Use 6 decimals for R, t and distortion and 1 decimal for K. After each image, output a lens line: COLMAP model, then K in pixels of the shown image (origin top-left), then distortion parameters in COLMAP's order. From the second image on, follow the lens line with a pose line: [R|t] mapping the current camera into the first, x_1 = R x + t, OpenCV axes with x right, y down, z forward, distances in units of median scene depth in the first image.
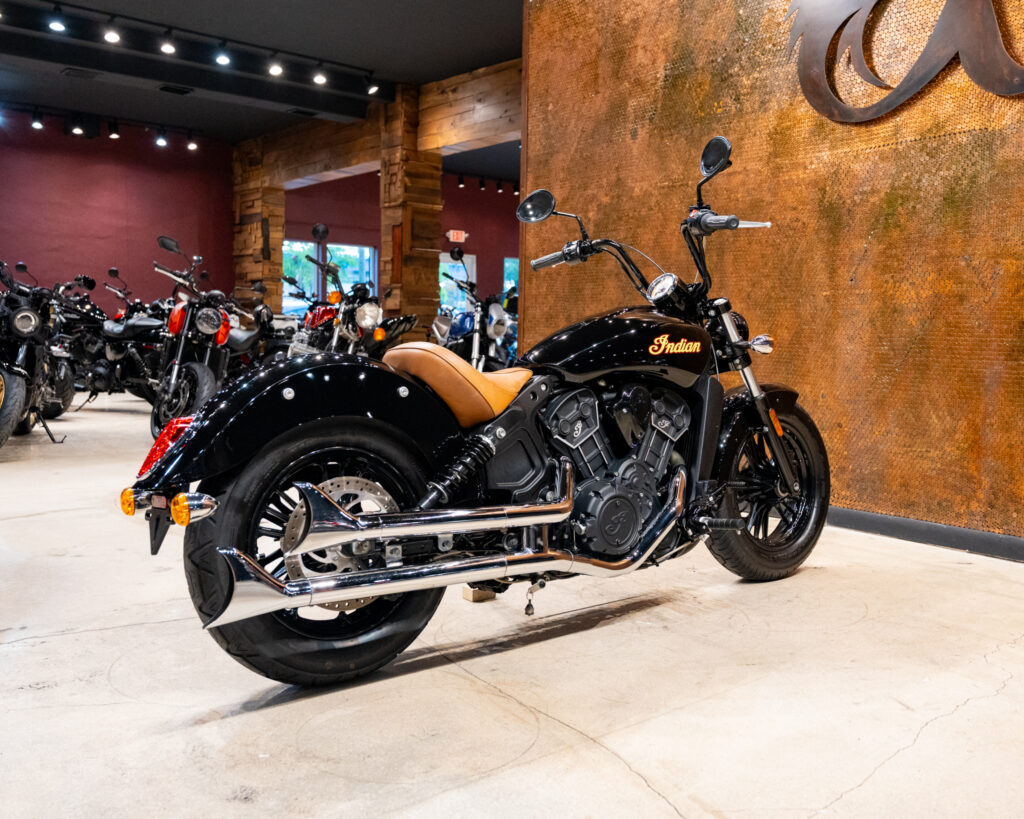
lens RADIAL K [[893.4, 0, 512.0], [0, 893.4, 409.5], [0, 0, 1]] dist [-0.002183, -0.005963]
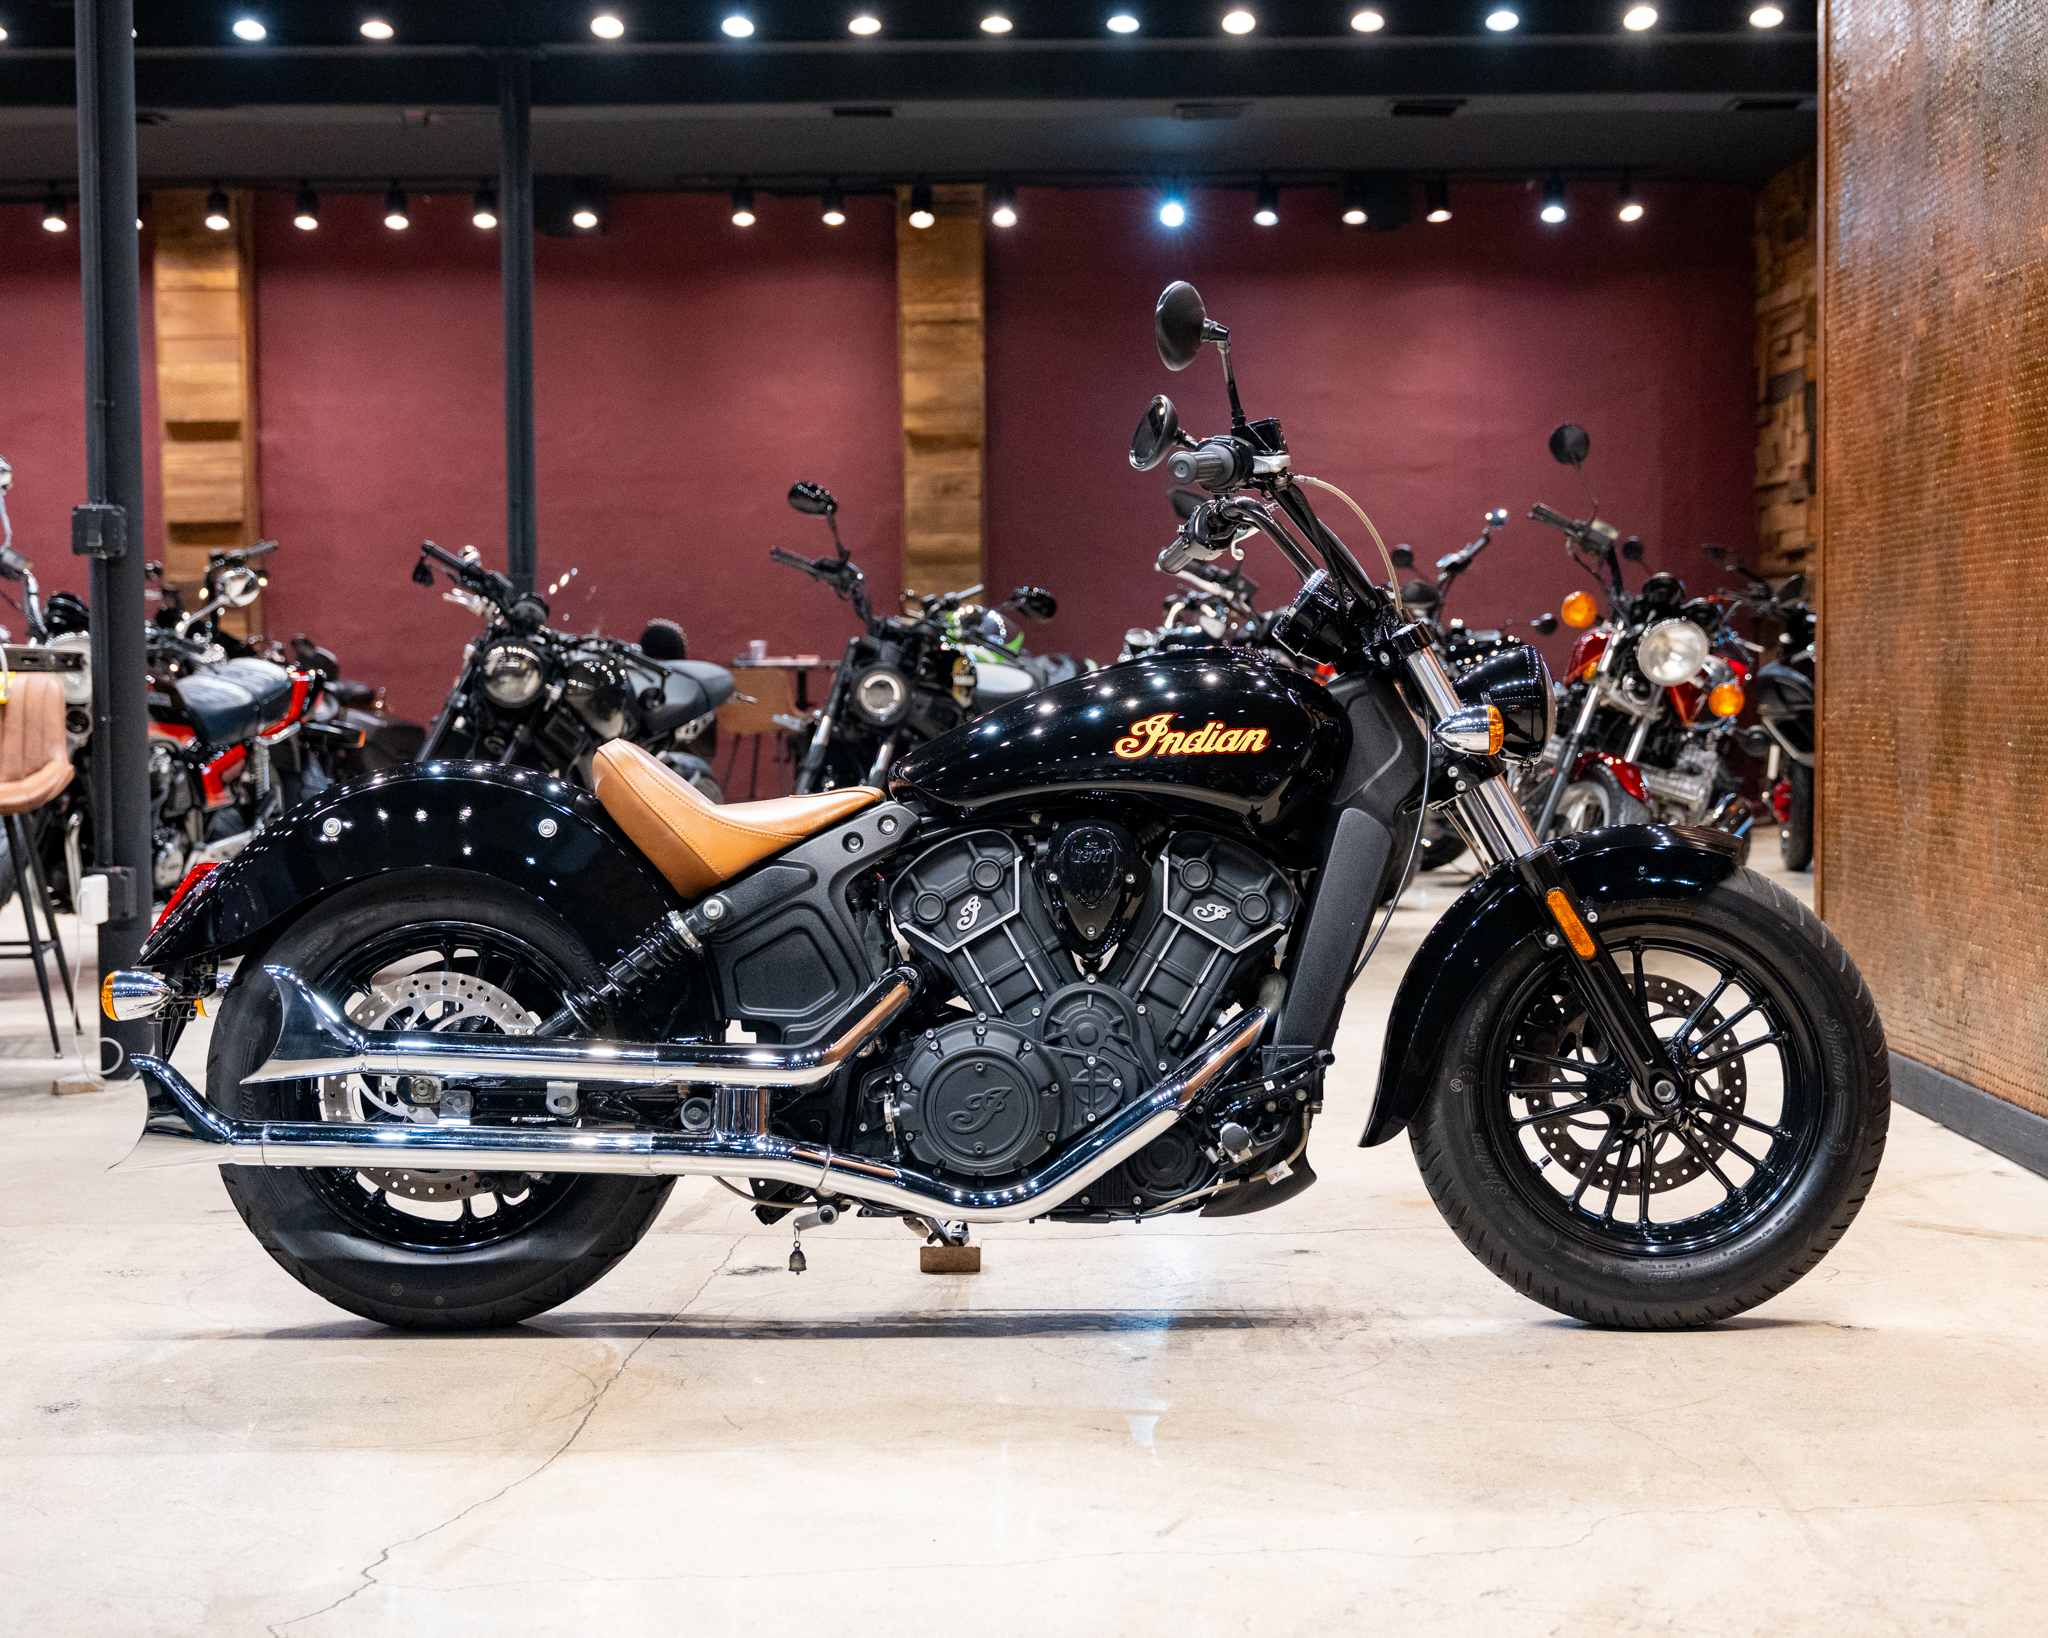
lens RADIAL K [[2559.8, 0, 1024.0], [0, 2559.8, 819.0], [0, 0, 1]] dist [0.001254, 0.028193]
pose [[0.783237, 0.007074, -0.621683, 0.920584], [-0.029778, 0.999215, -0.026145, 0.005892], [0.621010, 0.038990, 0.782832, -0.062407]]
